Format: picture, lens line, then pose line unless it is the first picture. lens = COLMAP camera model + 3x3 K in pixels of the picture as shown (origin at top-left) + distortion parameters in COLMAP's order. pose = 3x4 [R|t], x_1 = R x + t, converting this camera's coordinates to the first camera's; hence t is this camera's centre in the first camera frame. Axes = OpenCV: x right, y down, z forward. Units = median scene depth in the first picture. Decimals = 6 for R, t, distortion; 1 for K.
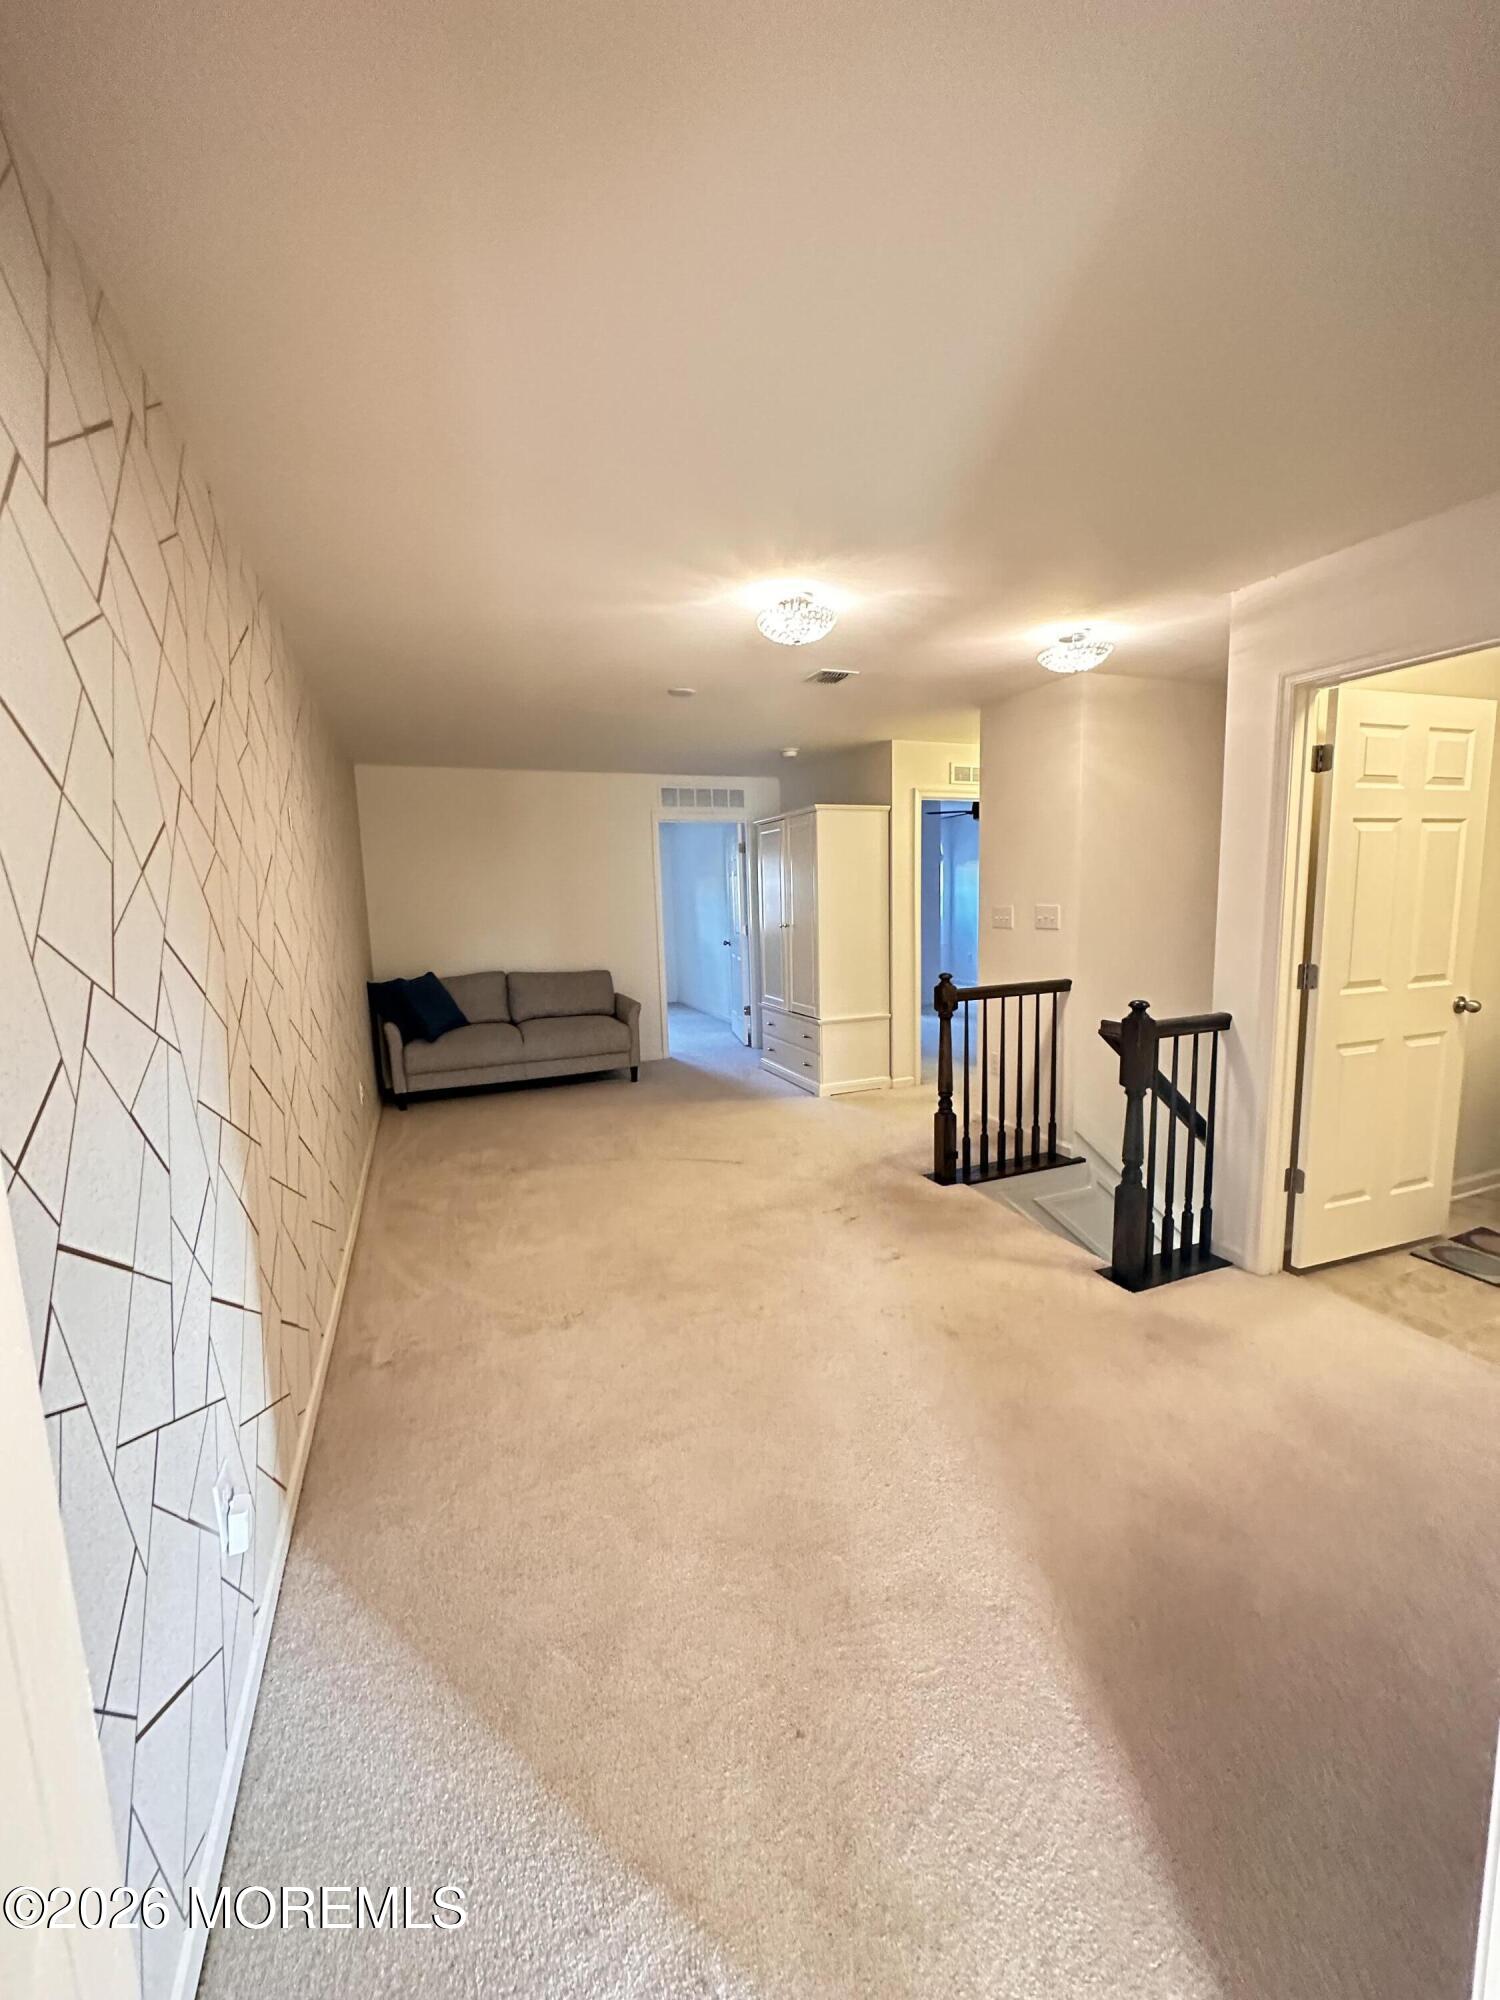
lens RADIAL K [[795.9, 0, 760.3], [0, 795.9, 1005.3], [0, 0, 1]] dist [-0.003372, 0.001044]
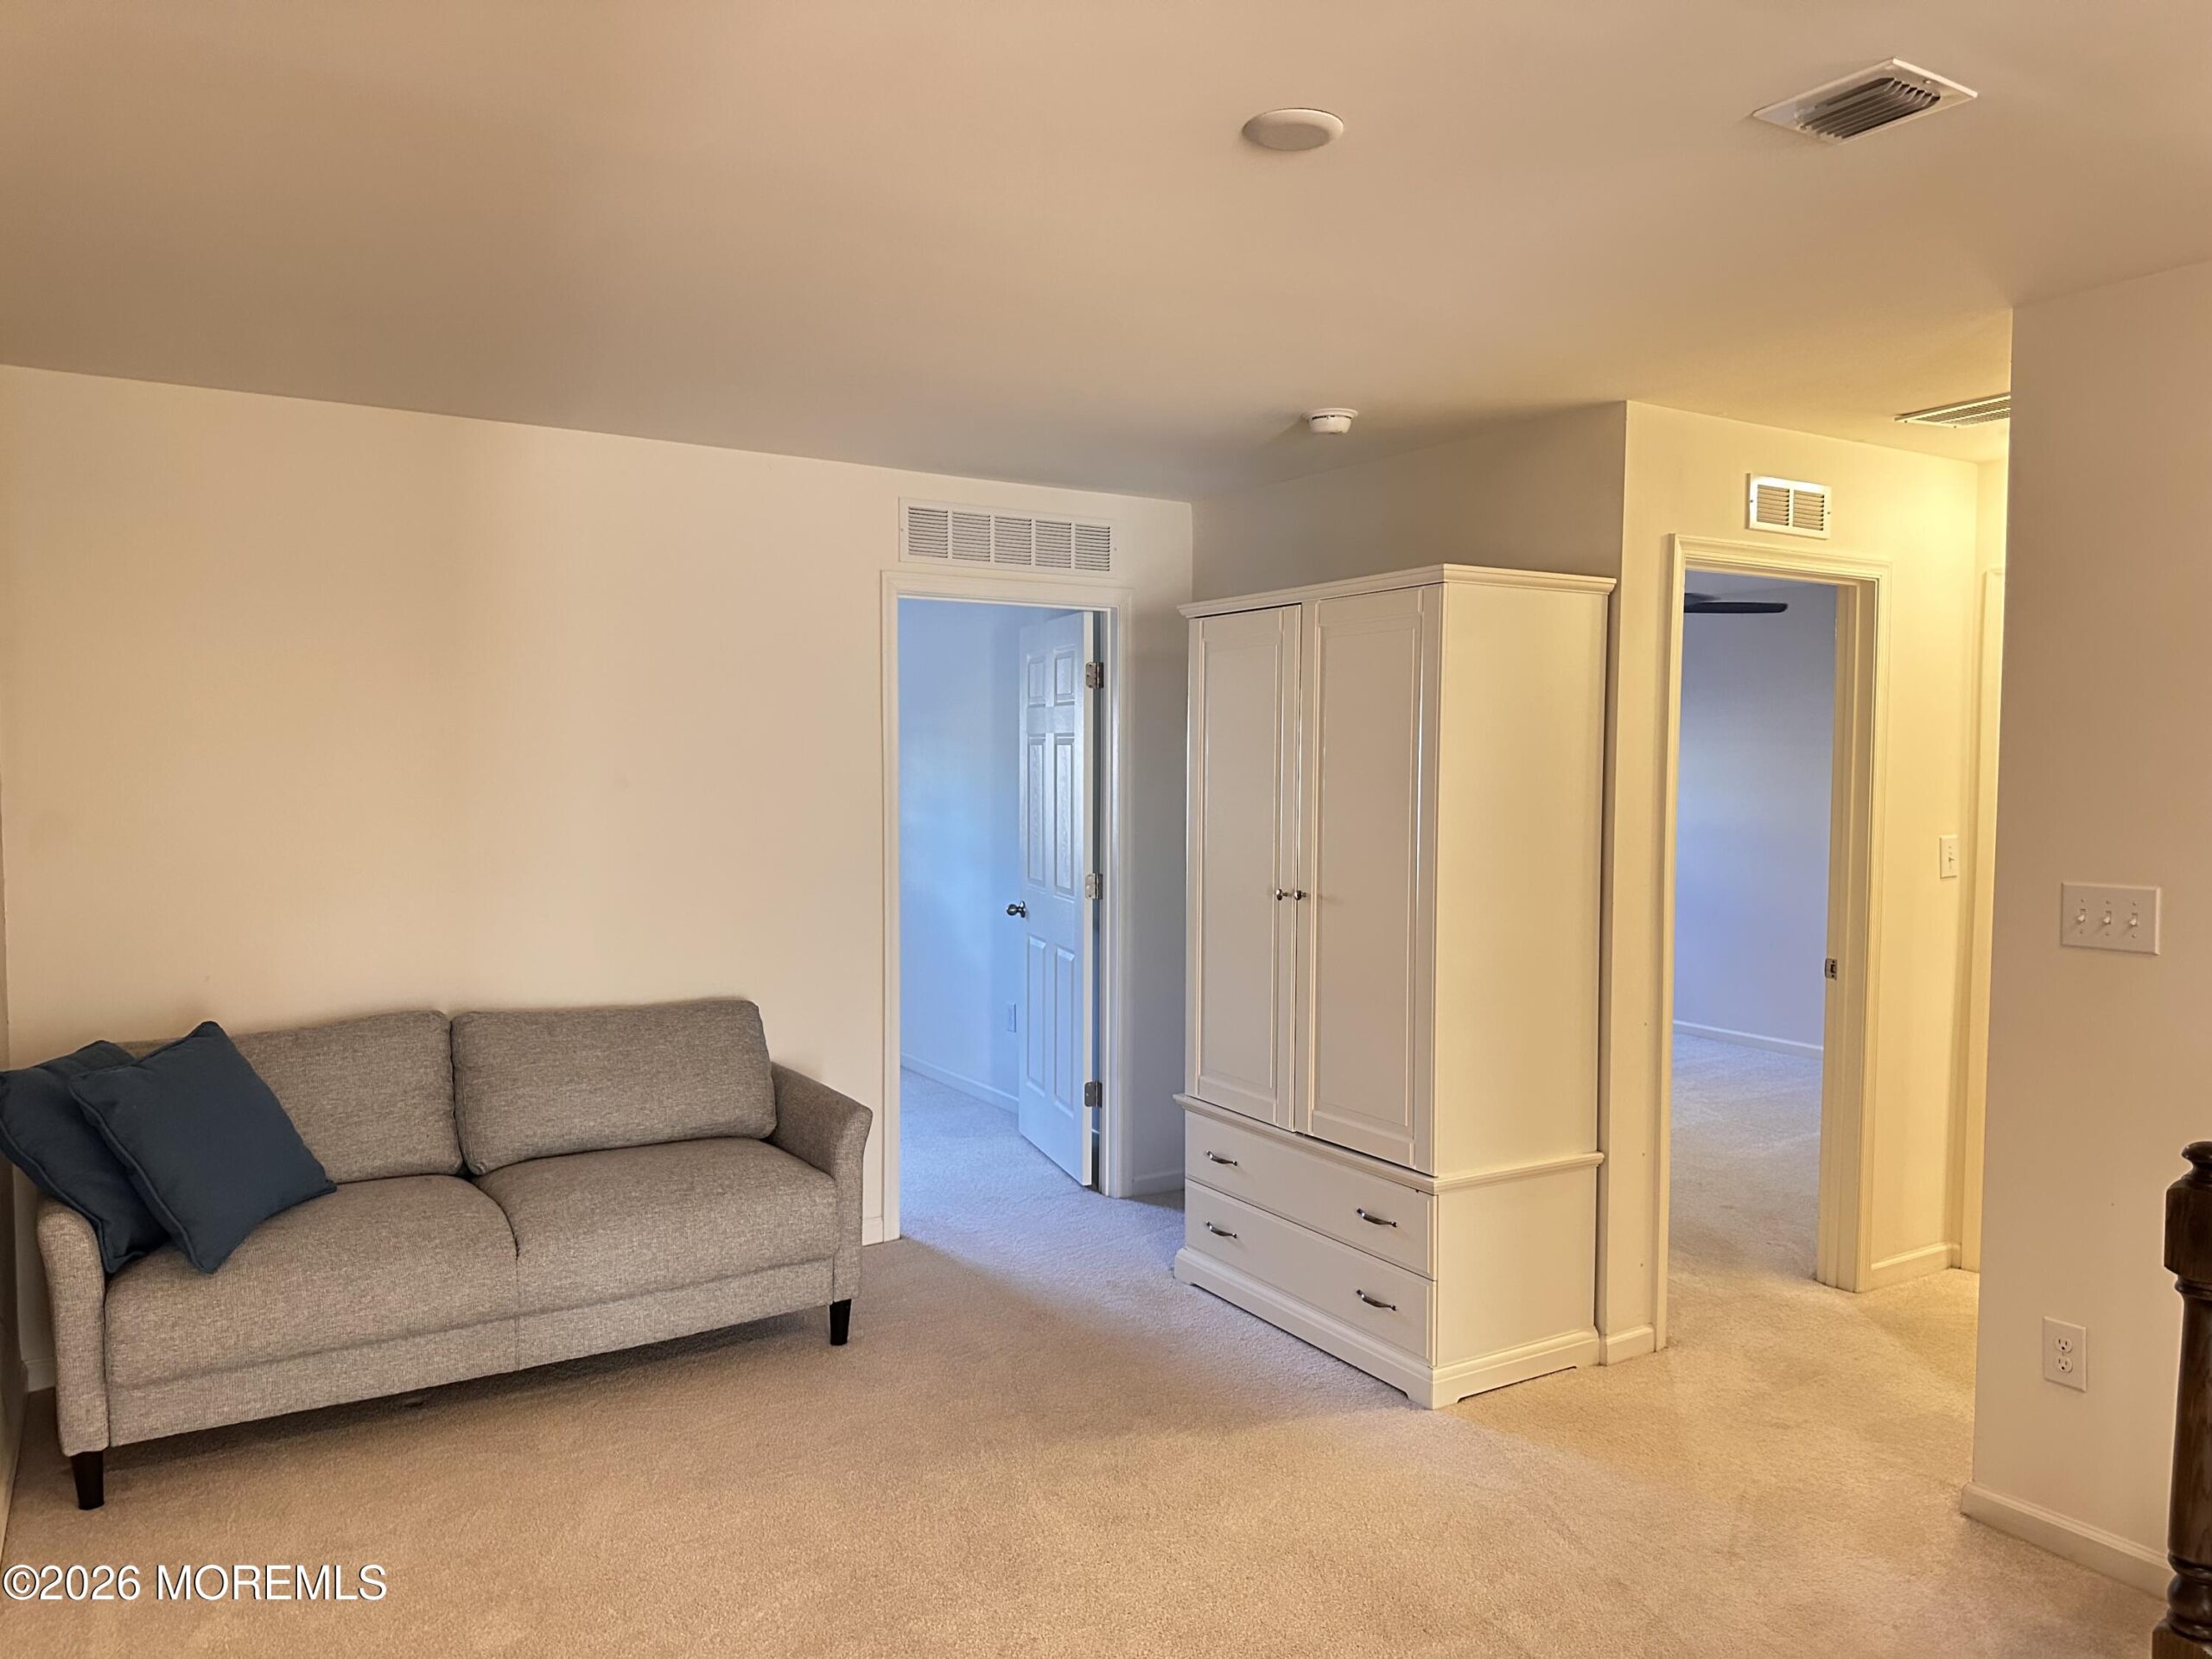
lens RADIAL K [[1550.8, 0, 1099.7], [0, 1550.8, 818.2], [0, 0, 1]] dist [0.059512, -0.067712]
pose [[0.988278, 0.023943, 0.150775, -0.164975], [-0.008245, 0.994555, -0.103890, -0.062464], [-0.152441, 0.101429, 0.983094, 0.329656]]
